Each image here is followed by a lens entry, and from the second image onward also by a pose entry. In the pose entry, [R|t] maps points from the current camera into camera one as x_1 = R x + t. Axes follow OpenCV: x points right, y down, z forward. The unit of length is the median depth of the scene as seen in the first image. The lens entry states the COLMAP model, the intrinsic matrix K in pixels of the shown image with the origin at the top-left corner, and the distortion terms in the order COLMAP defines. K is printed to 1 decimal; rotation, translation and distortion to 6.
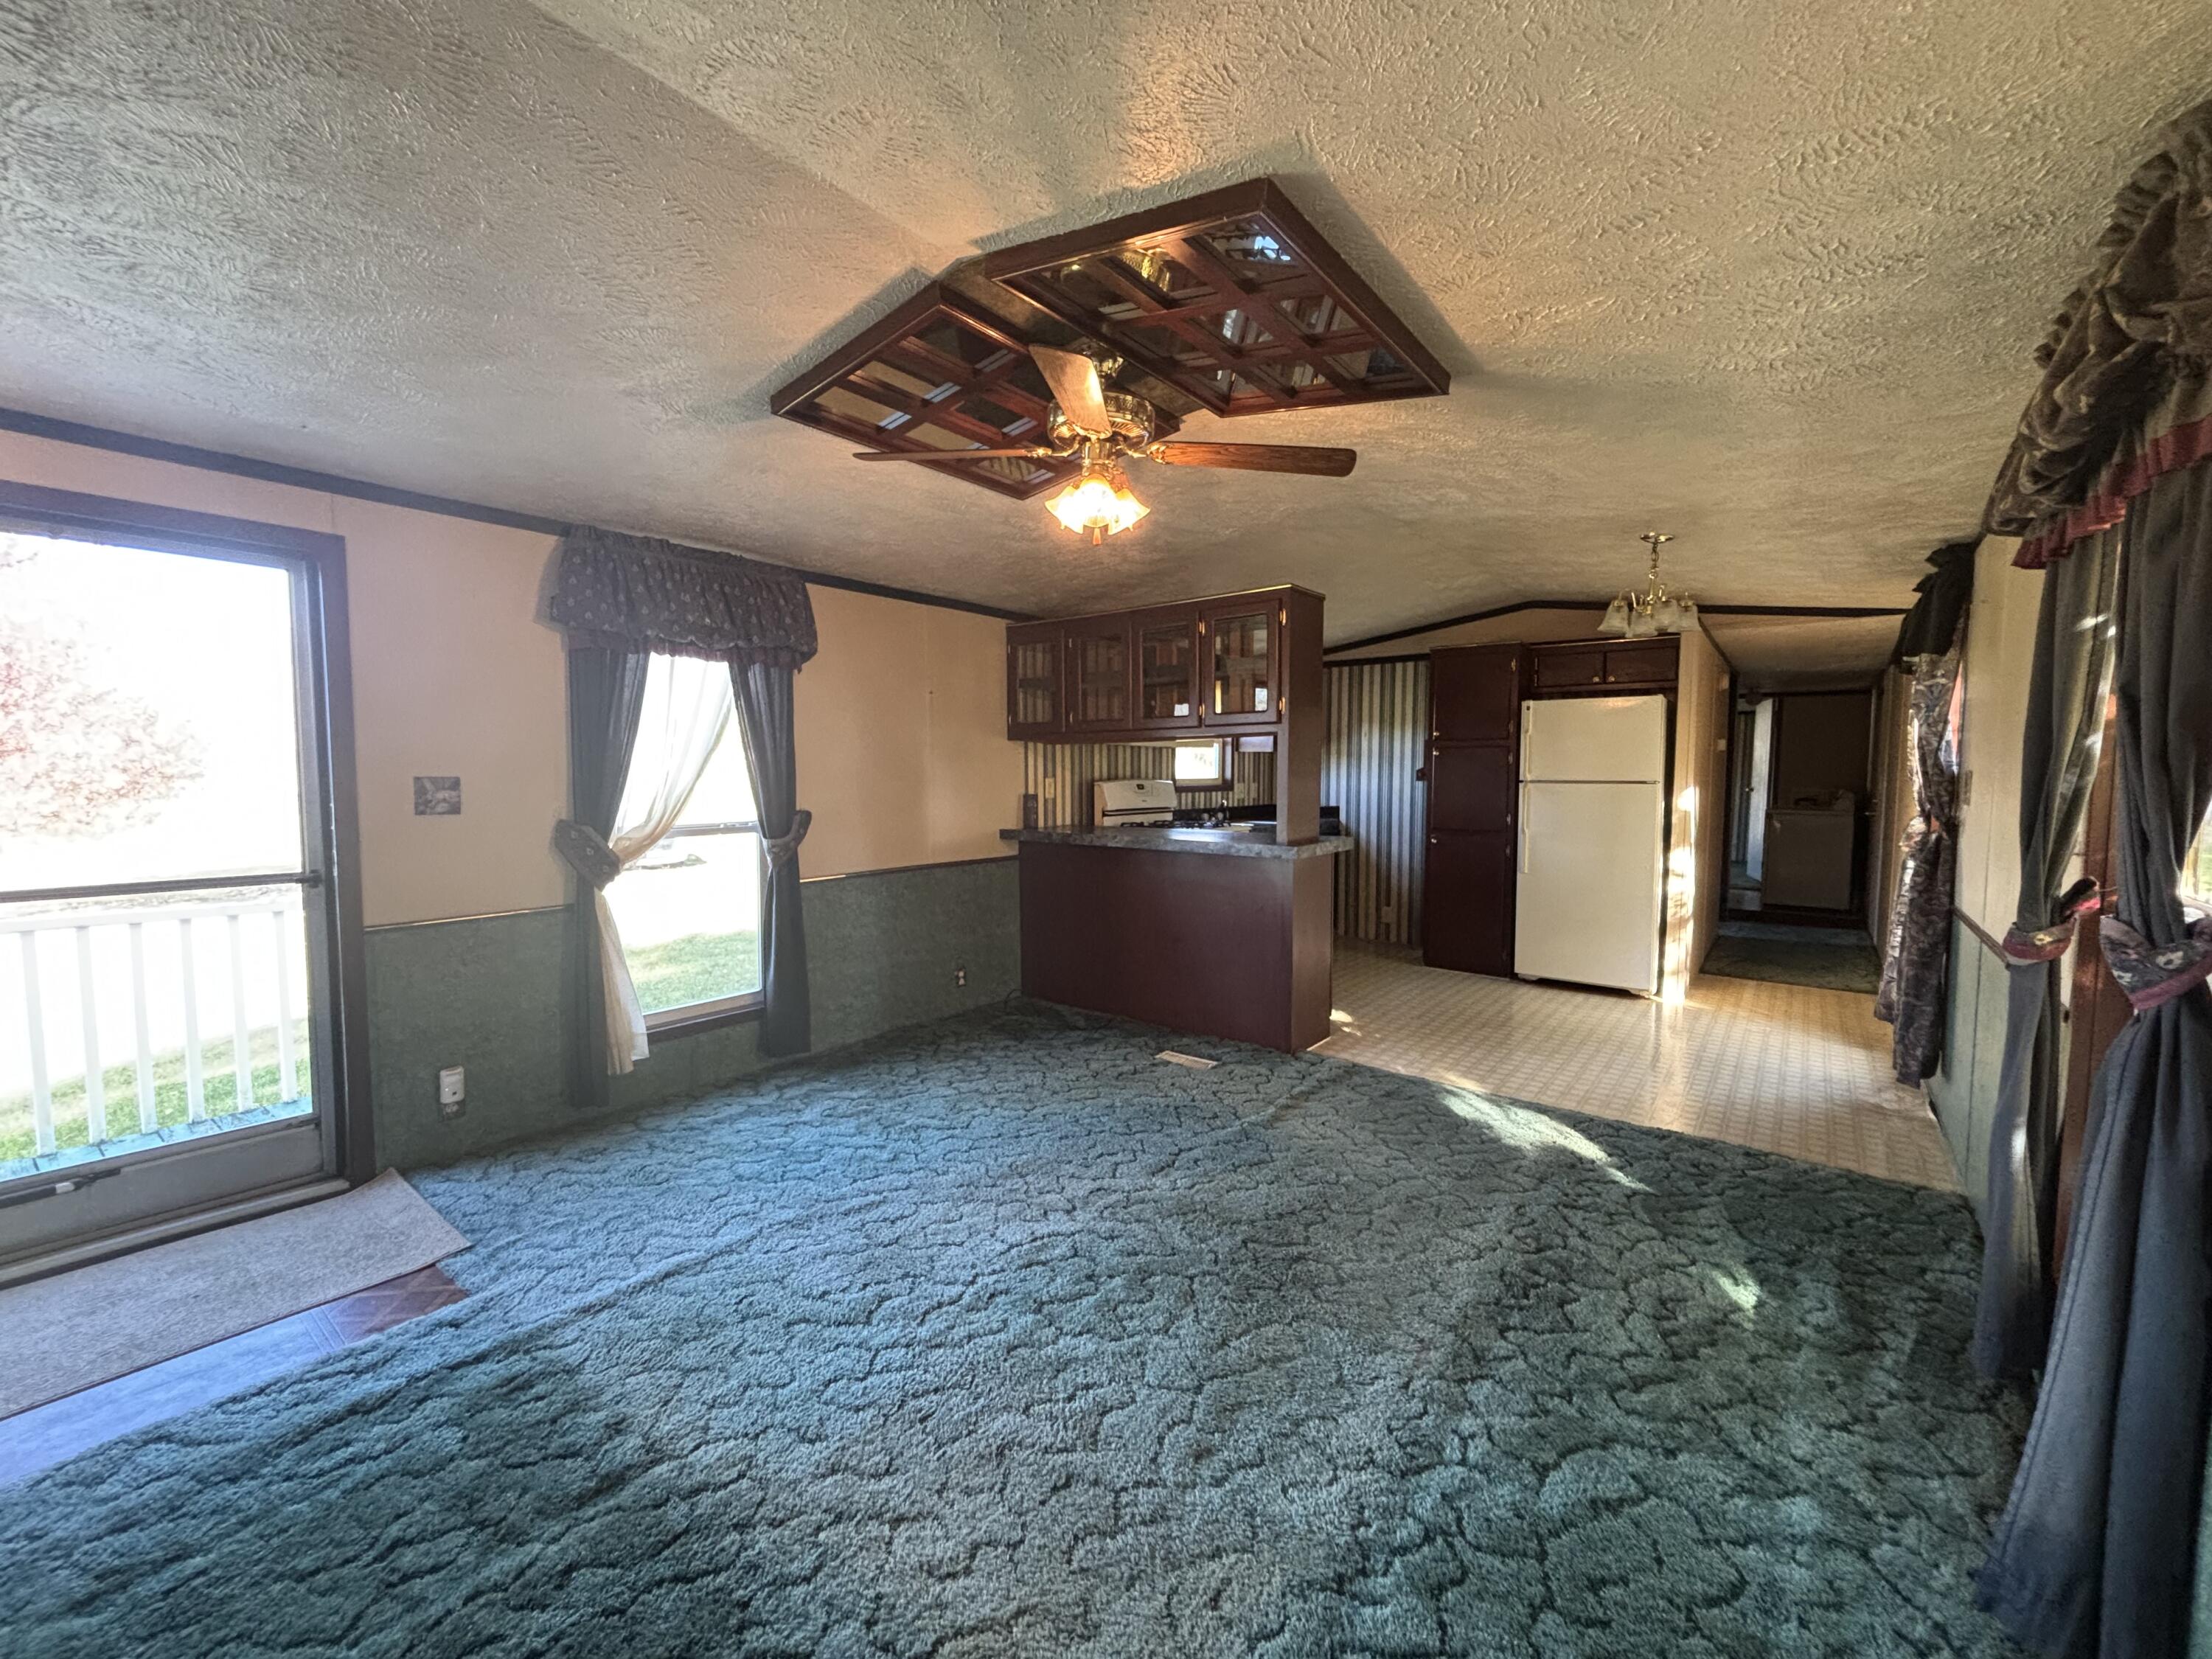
lens RADIAL K [[897.9, 0, 1103.0], [0, 897.9, 827.1], [0, 0, 1]] dist [0.006699, -0.000356]
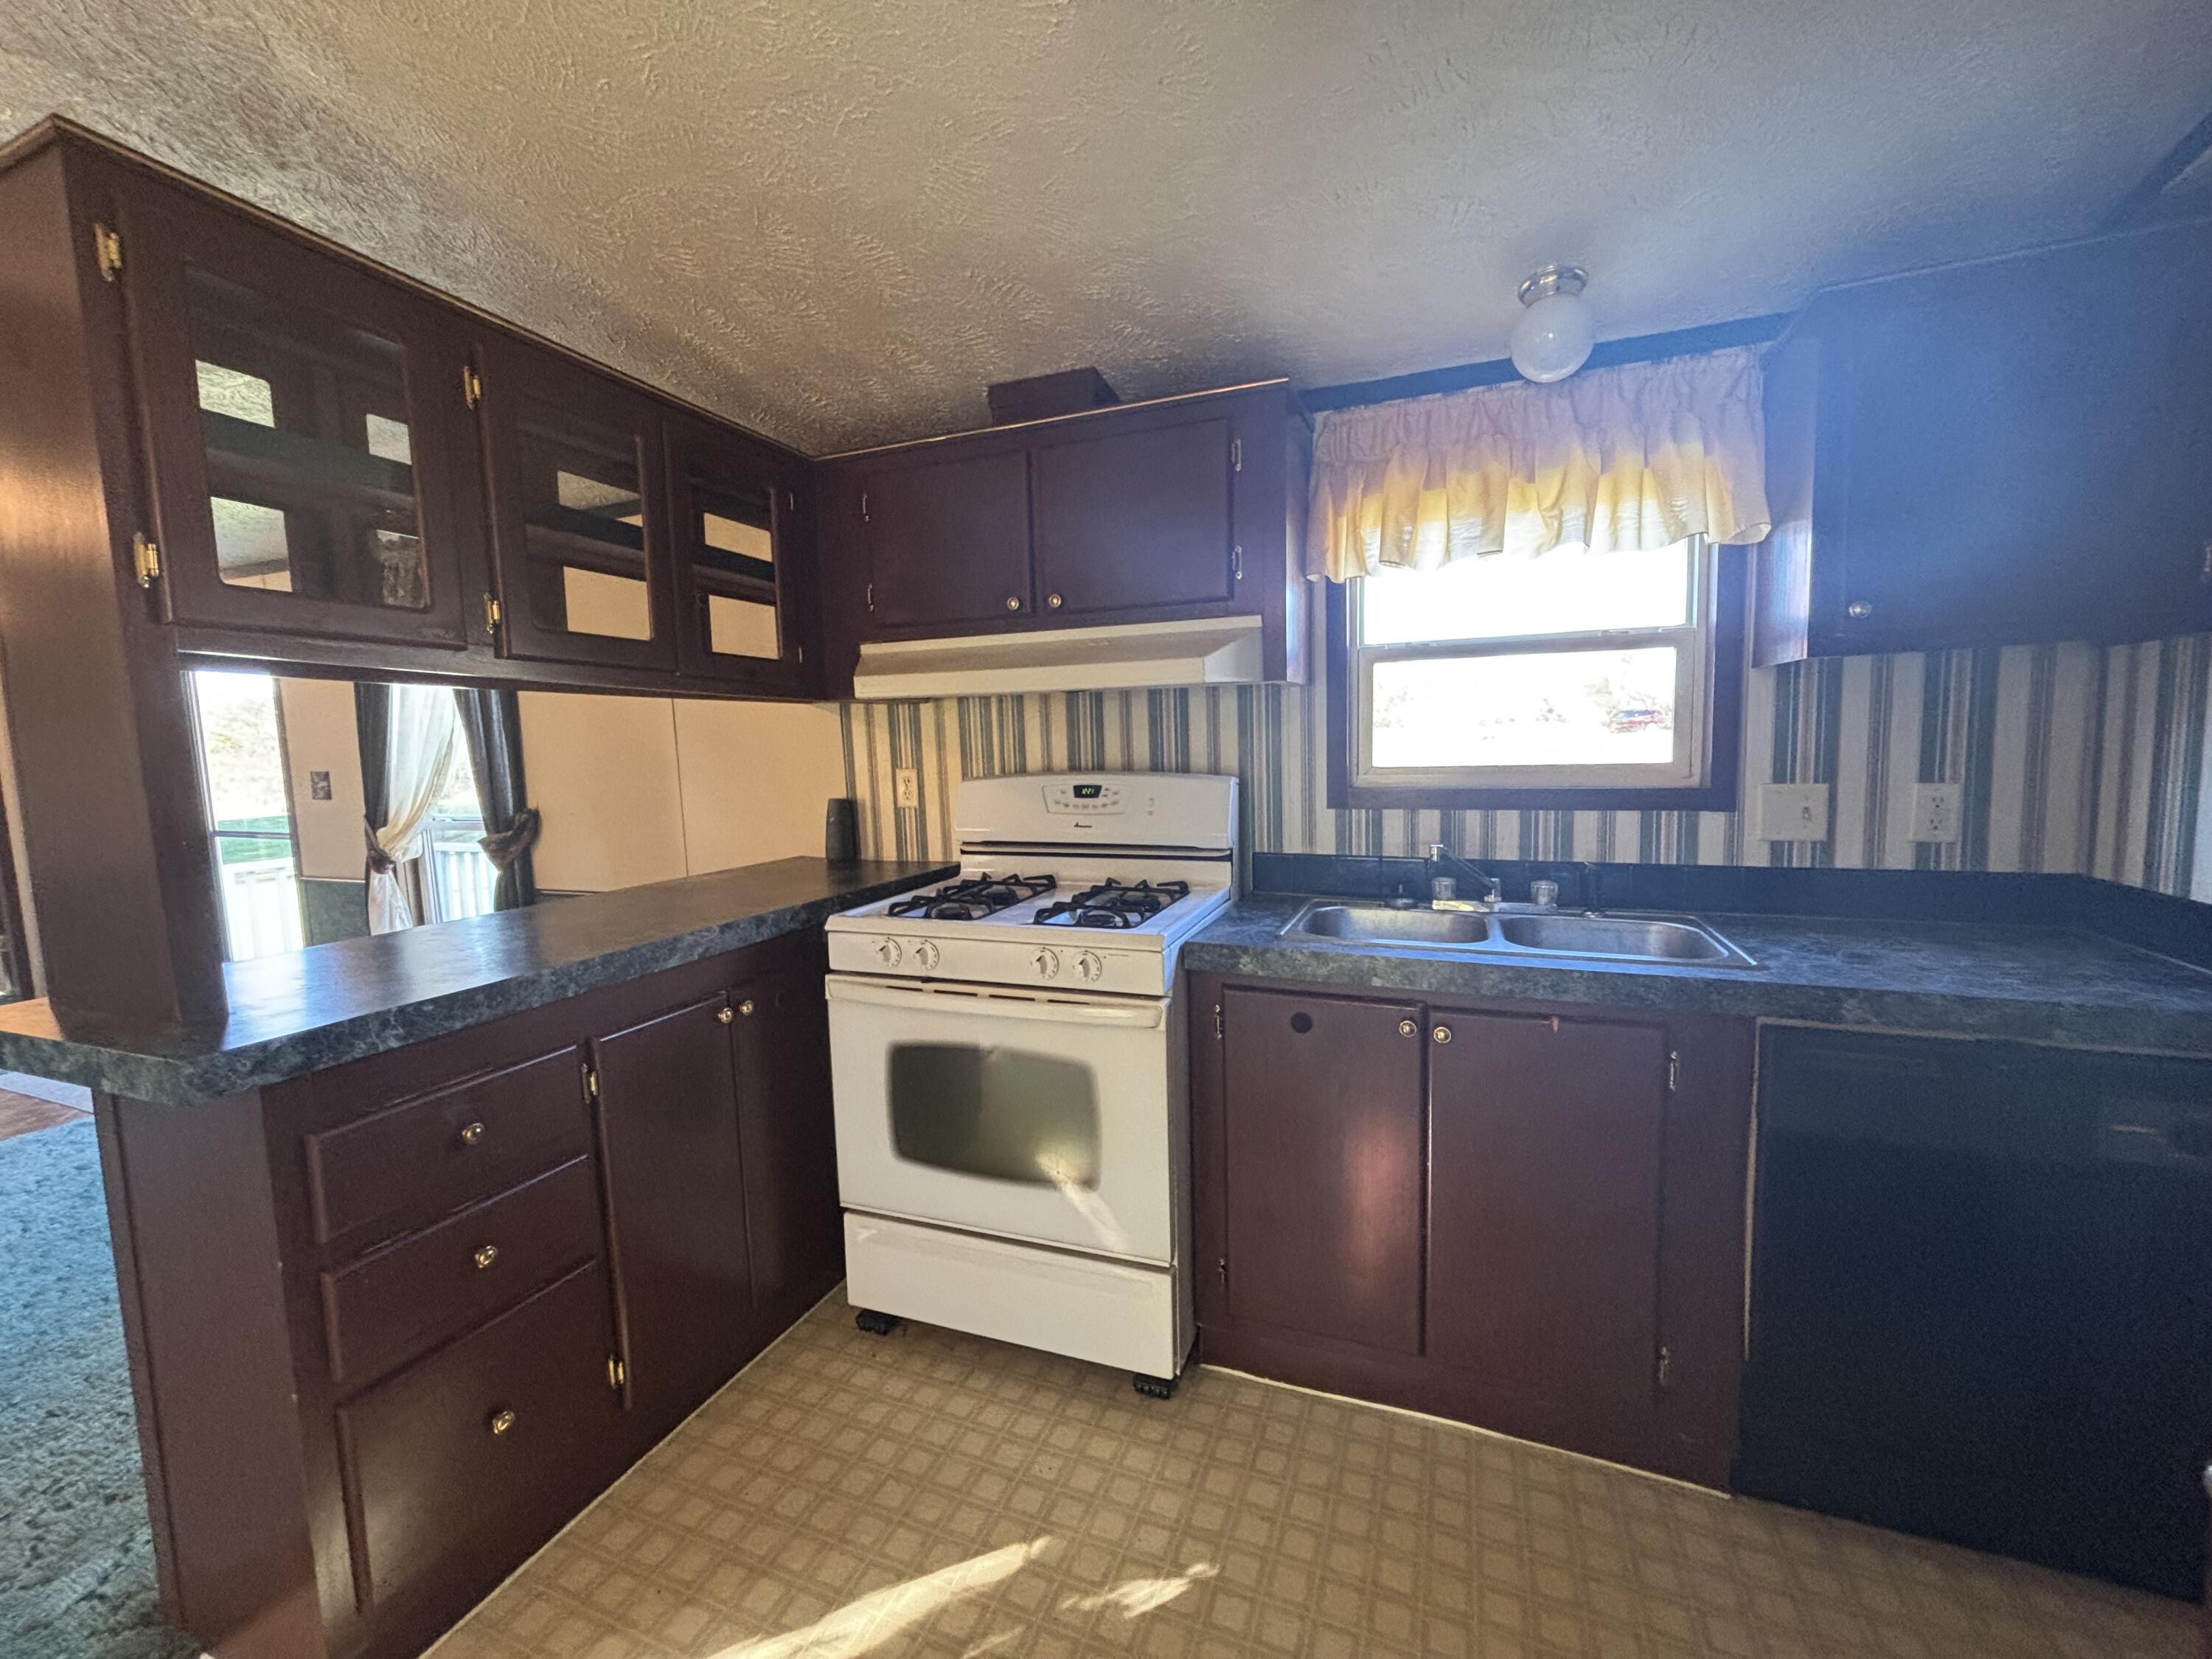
lens RADIAL K [[897.9, 0, 1101.9], [0, 897.9, 825.9], [0, 0, 1]] dist [0.006699, -0.000356]
pose [[0.295133, 0.081487, -0.951975, 0.691018], [-0.038264, 0.996565, 0.073442, -0.094141], [0.954690, 0.014751, 0.297237, 1.382681]]
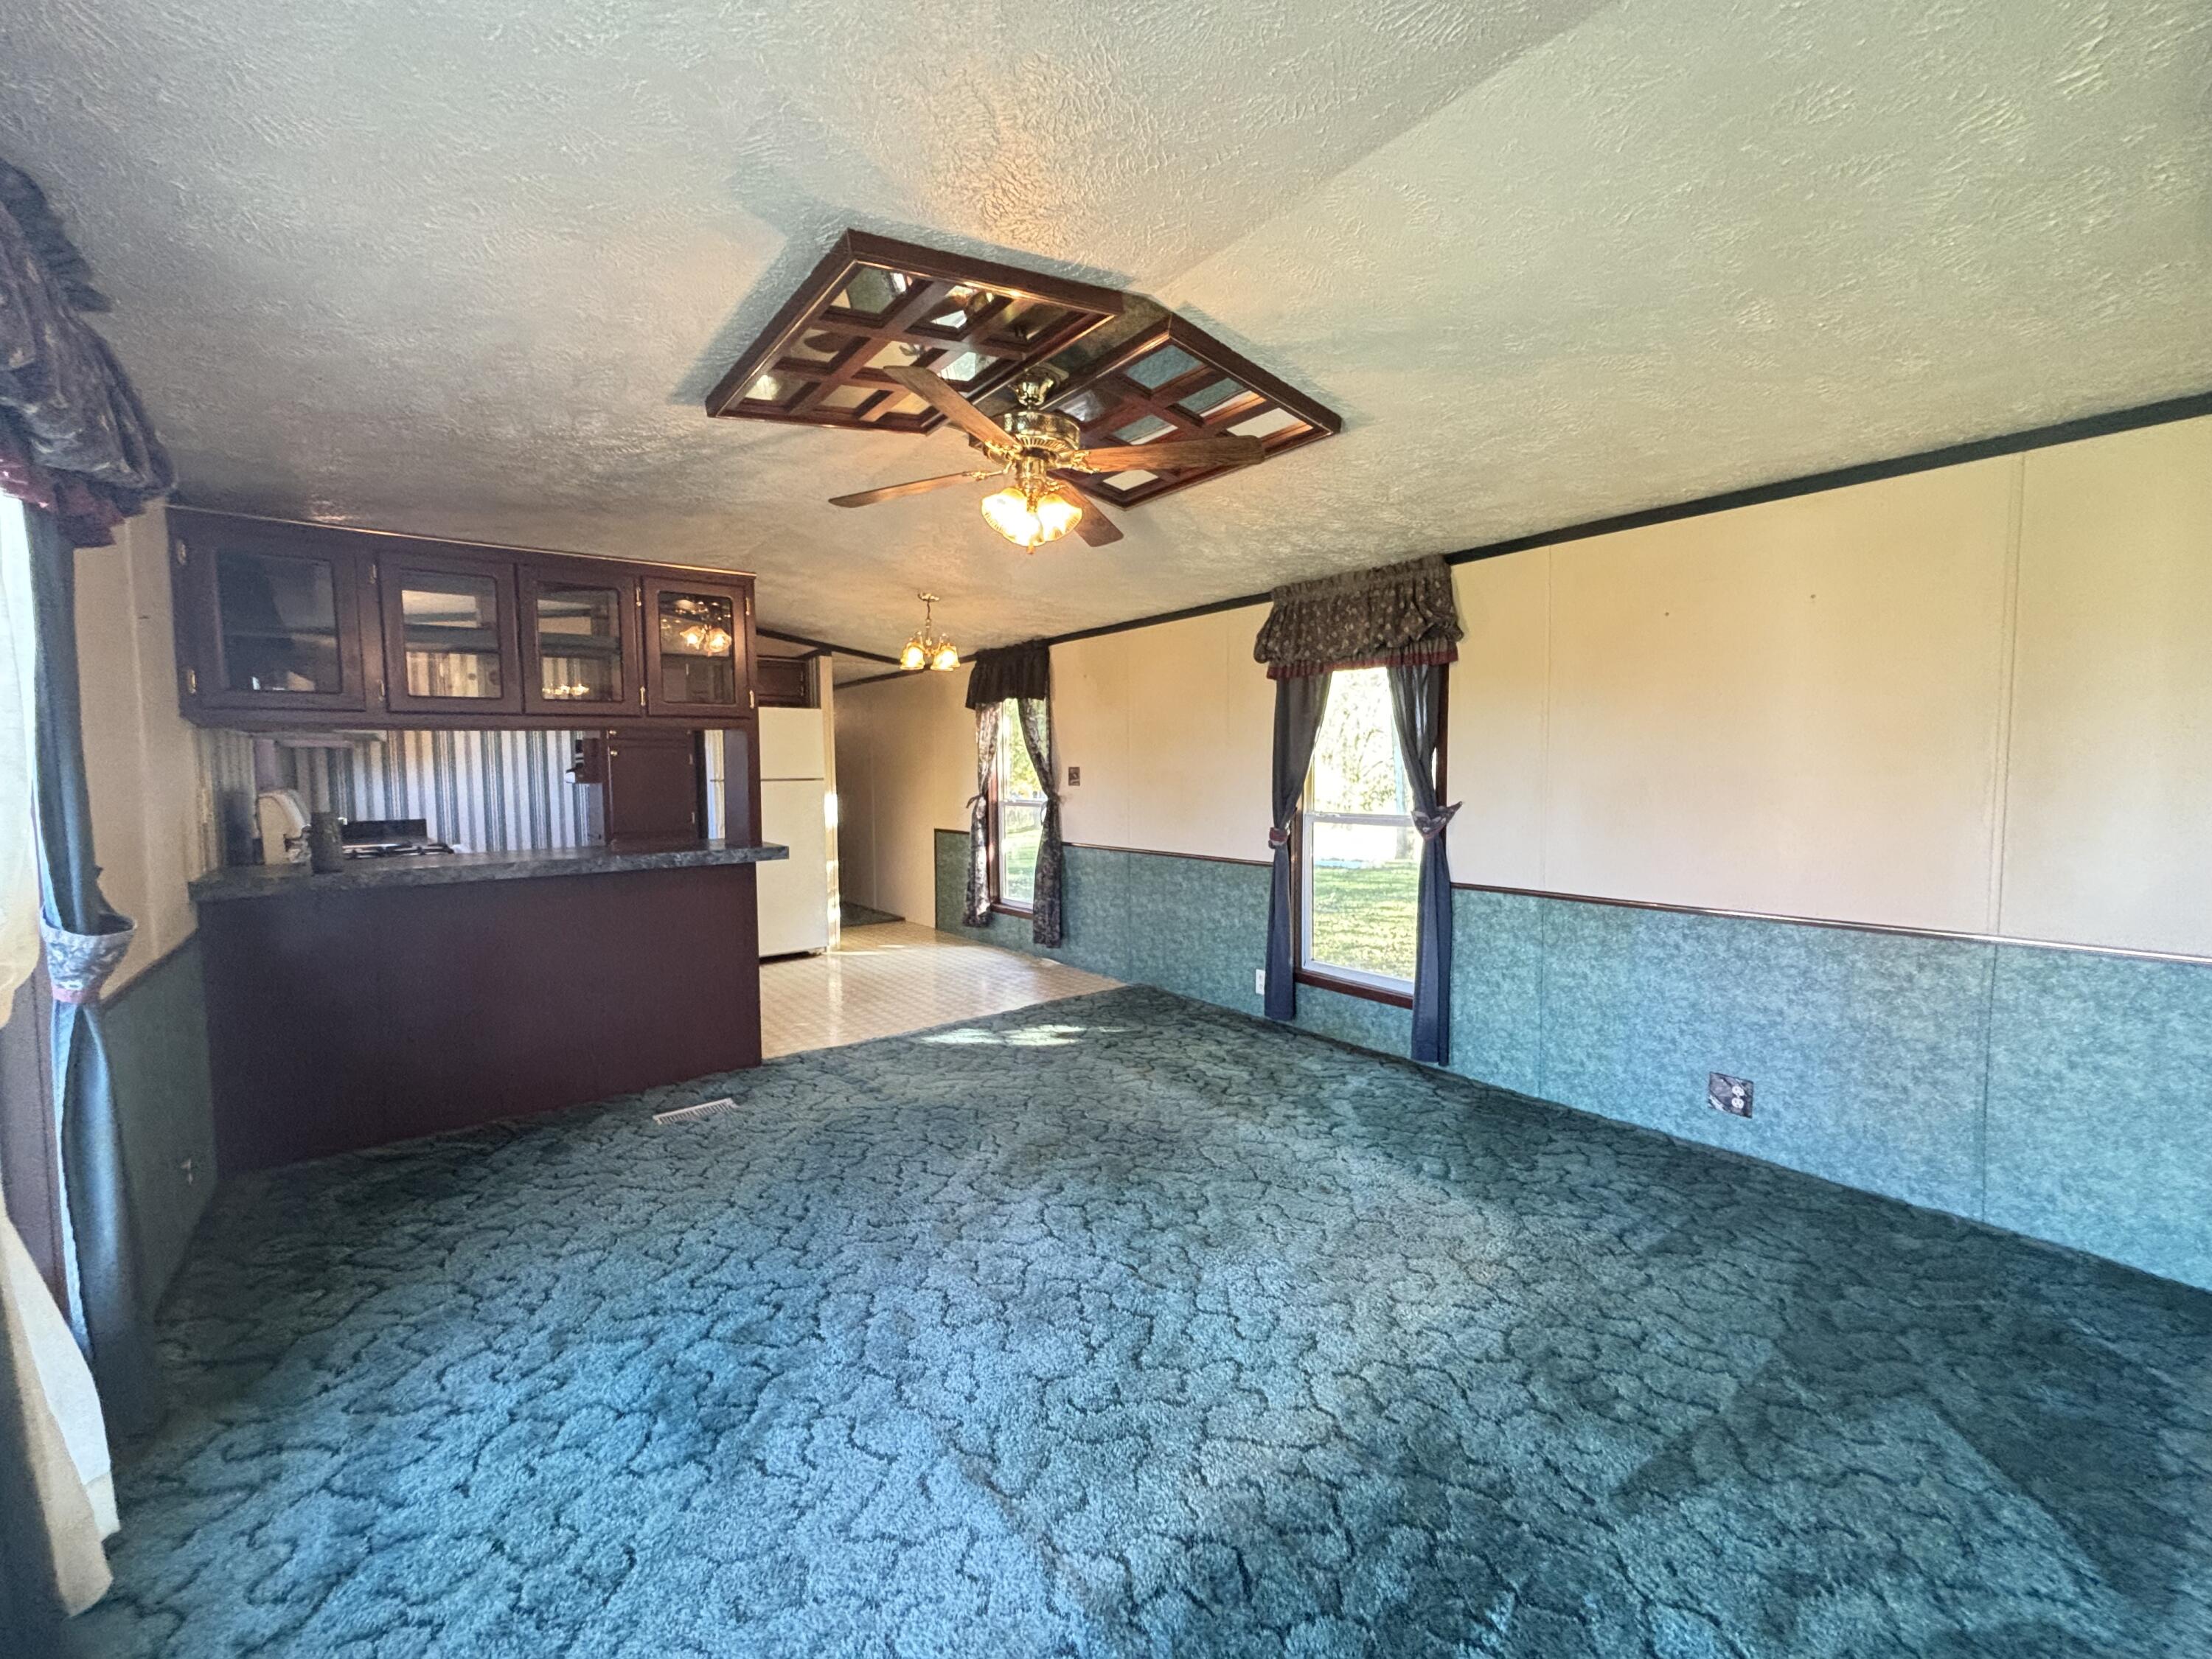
lens RADIAL K [[897.9, 0, 1099.0], [0, 897.9, 823.6], [0, 0, 1]] dist [0.006699, -0.000356]
pose [[0.245025, -0.068704, 0.967079, -0.711465], [0.074204, 0.995889, 0.051950, -0.033912], [-0.966673, 0.059032, 0.249116, 0.449860]]
